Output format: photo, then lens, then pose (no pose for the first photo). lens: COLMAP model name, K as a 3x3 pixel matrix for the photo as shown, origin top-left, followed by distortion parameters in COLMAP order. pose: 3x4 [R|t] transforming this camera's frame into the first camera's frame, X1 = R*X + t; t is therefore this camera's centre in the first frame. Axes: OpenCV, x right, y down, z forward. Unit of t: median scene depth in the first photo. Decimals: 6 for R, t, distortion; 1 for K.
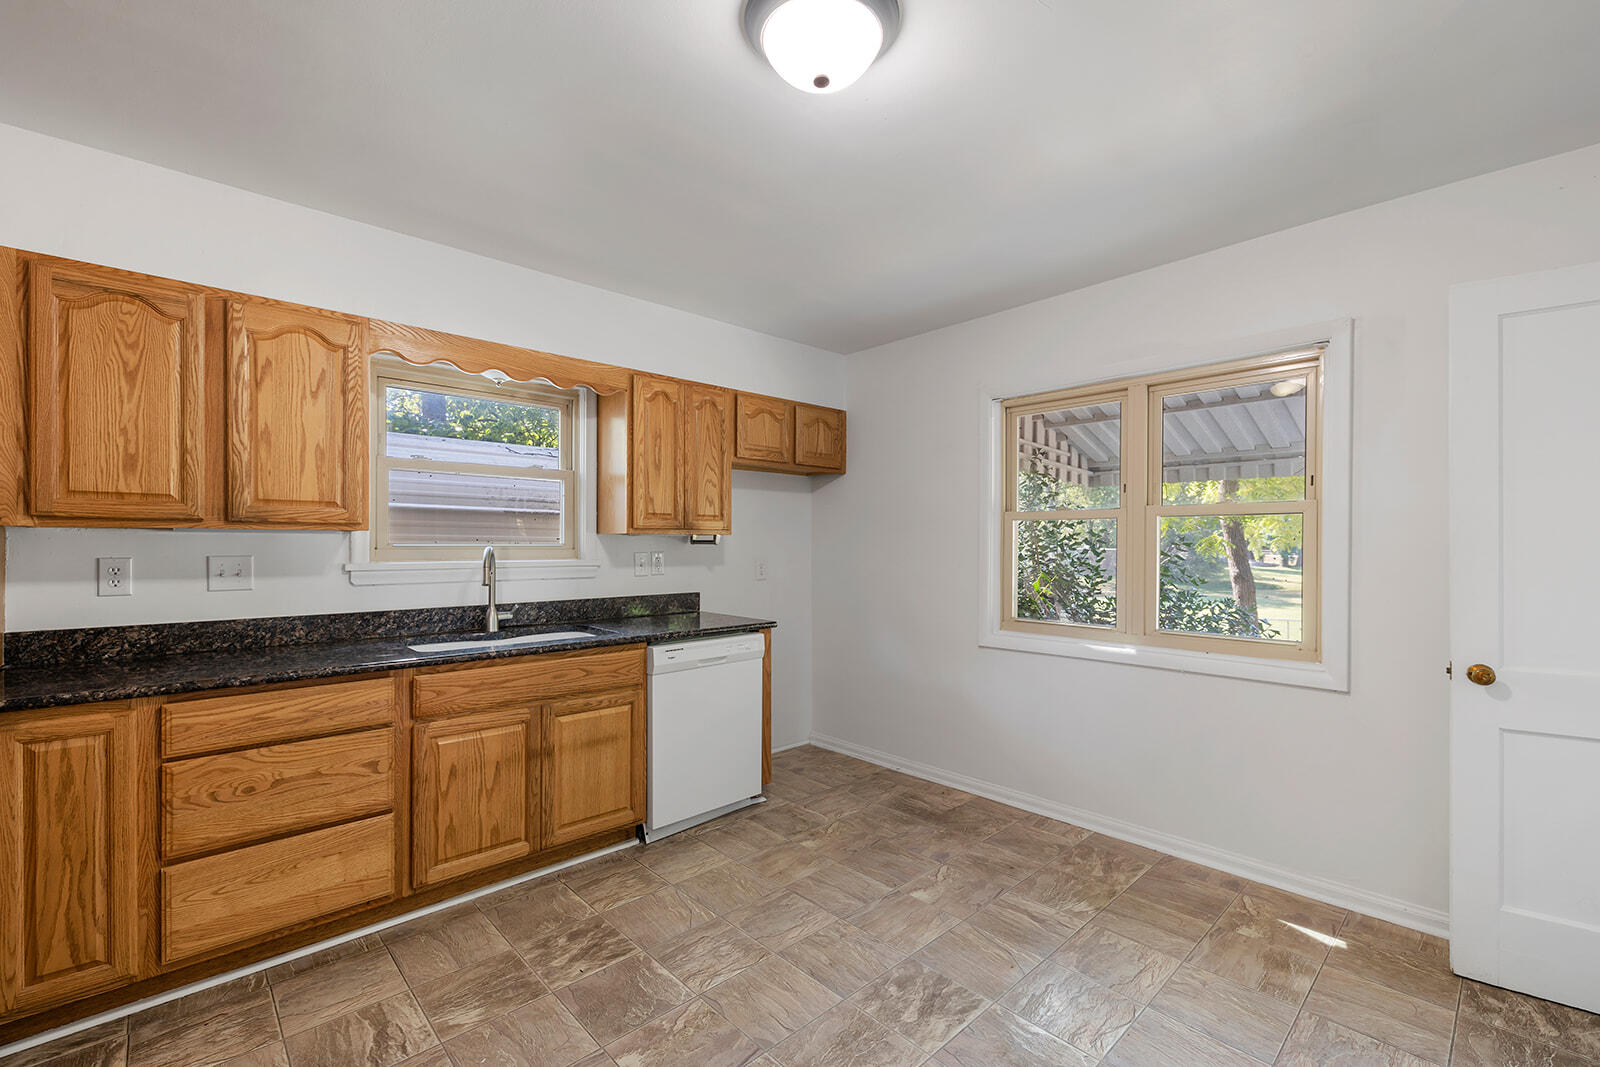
lens RADIAL K [[682.4, 0, 790.5], [0, 682.4, 531.9], [0, 0, 1]] dist [-0.000044, -0.000213]
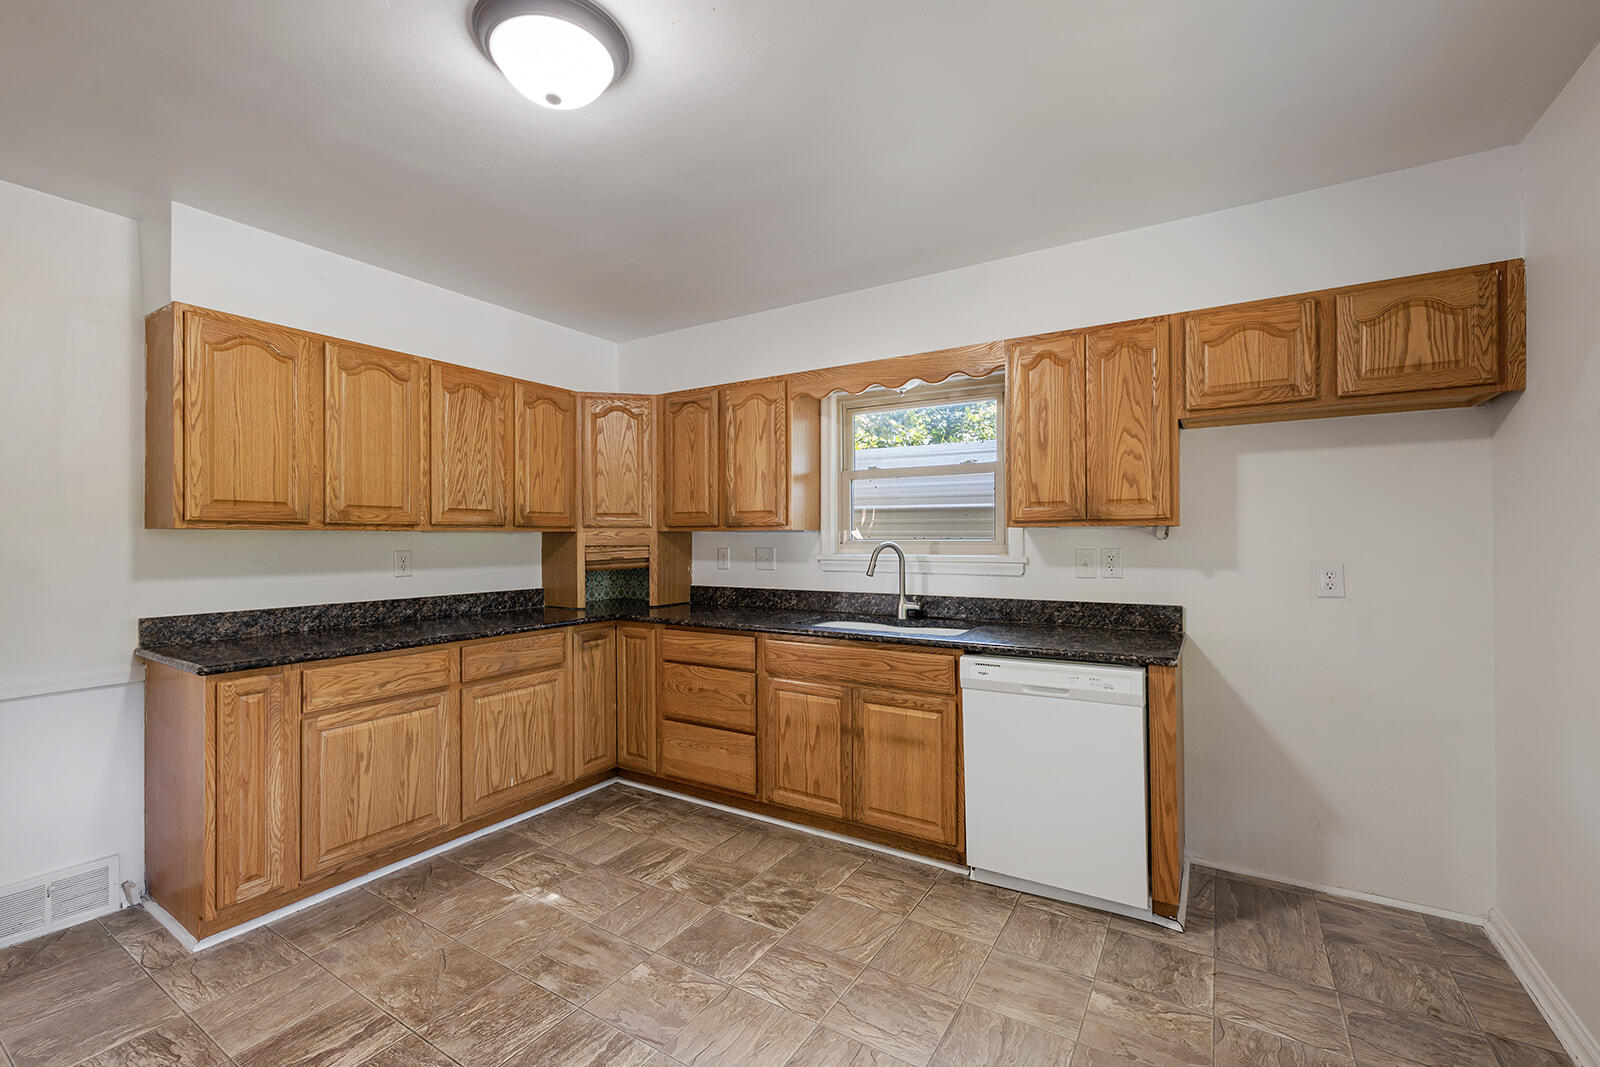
lens RADIAL K [[676.1, 0, 796.6], [0, 676.1, 526.3], [0, 0, 1]] dist [0.001554, 0.000016]
pose [[0.263709, -0.020768, -0.964379, 0.662904], [0.020307, 0.999666, -0.015975, 0.012037], [0.964389, -0.015371, 0.264042, 0.636940]]
